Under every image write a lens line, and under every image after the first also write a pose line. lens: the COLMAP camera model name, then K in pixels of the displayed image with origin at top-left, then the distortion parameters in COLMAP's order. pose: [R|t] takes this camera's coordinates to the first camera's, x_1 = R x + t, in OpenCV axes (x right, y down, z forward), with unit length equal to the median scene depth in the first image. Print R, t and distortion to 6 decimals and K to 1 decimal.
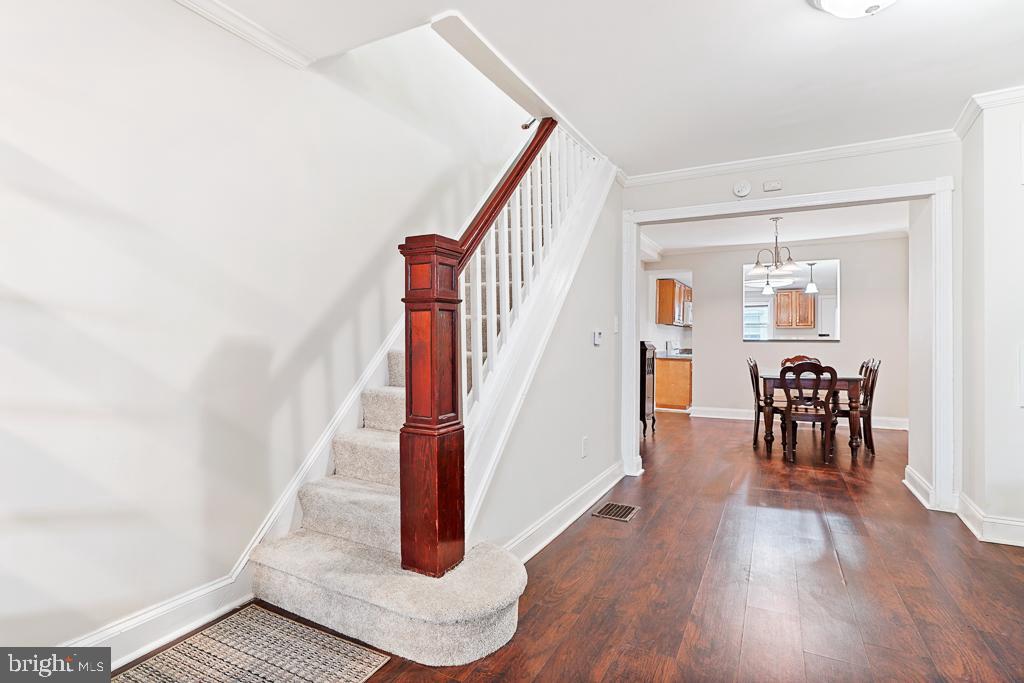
lens RADIAL K [[507.1, 0, 515.5], [0, 507.1, 340.8], [0, 0, 1]] dist [-0.002658, -0.000107]
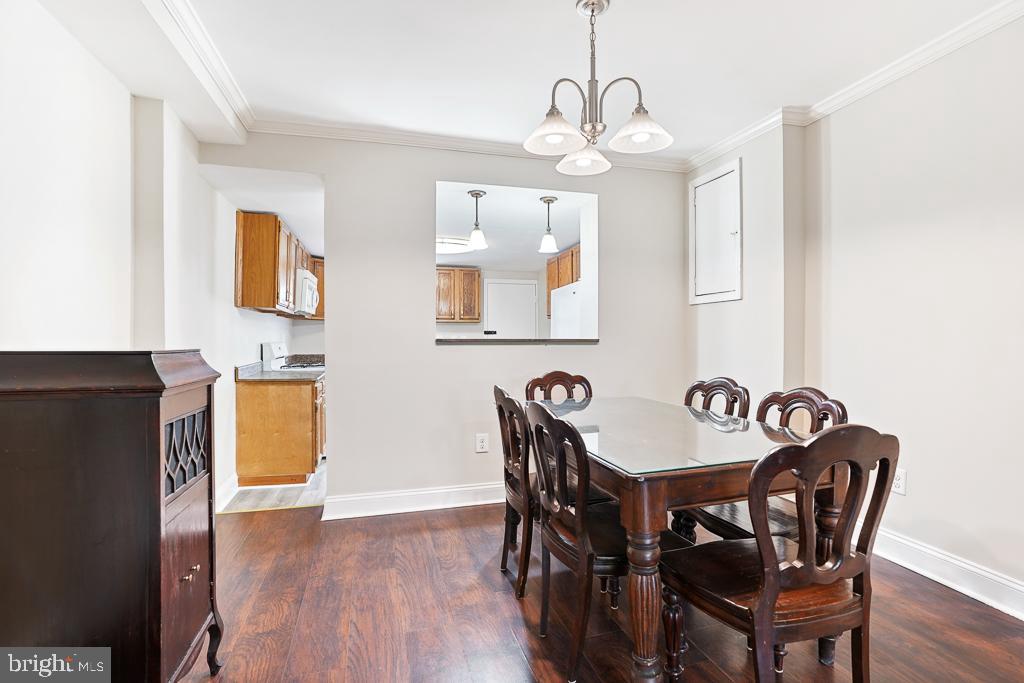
lens RADIAL K [[507.1, 0, 516.5], [0, 507.1, 336.6], [0, 0, 1]] dist [-0.002658, -0.000107]
pose [[0.723067, -0.004569, 0.690763, 0.142013], [0.010476, 0.999936, -0.004352, -0.002046], [-0.690699, 0.010383, 0.723068, 0.487540]]
